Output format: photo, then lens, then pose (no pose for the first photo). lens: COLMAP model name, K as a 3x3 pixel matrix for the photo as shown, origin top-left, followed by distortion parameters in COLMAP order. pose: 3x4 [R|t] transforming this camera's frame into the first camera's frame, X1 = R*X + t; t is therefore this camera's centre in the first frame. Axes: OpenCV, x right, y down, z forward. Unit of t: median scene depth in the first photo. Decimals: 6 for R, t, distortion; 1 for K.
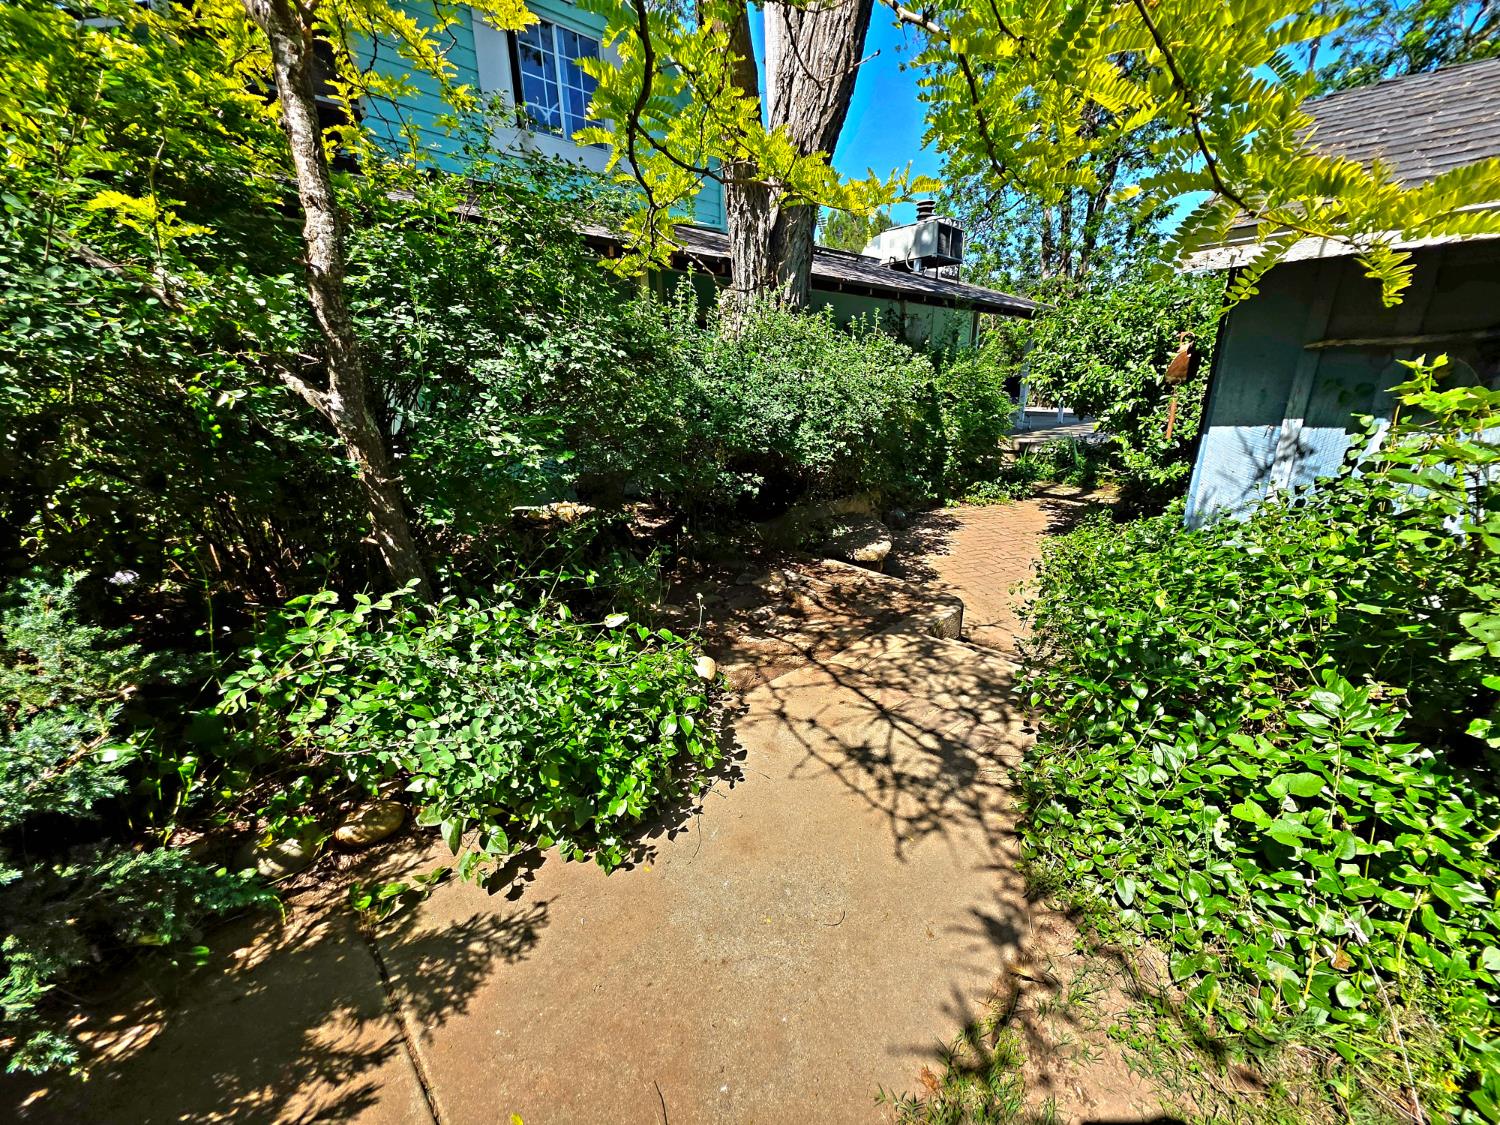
lens RADIAL K [[585.7, 0, 745.7], [0, 585.7, 567.4], [0, 0, 1]] dist [-0.012542, -0.000201]
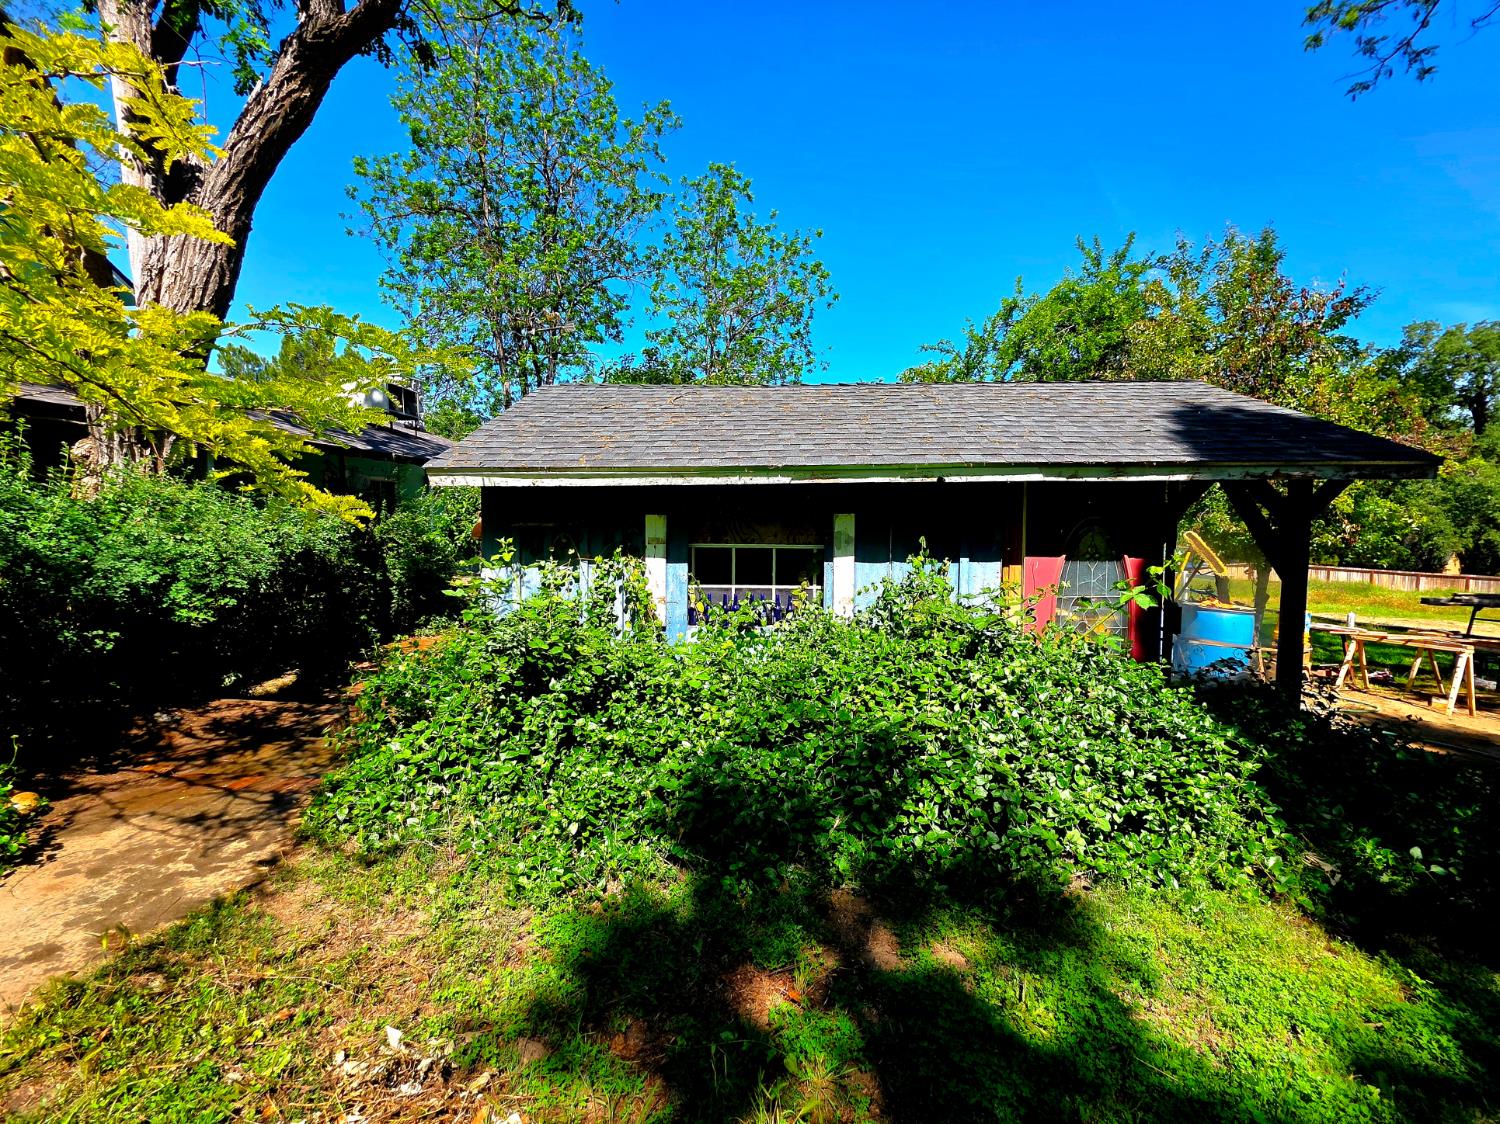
lens RADIAL K [[585.7, 0, 756.3], [0, 585.7, 563.9], [0, 0, 1]] dist [-0.012542, -0.000201]
pose [[0.702711, -0.044191, 0.710102, 0.096056], [0.201631, 0.969520, -0.139197, 0.098263], [-0.682307, 0.240994, 0.690202, -0.511311]]
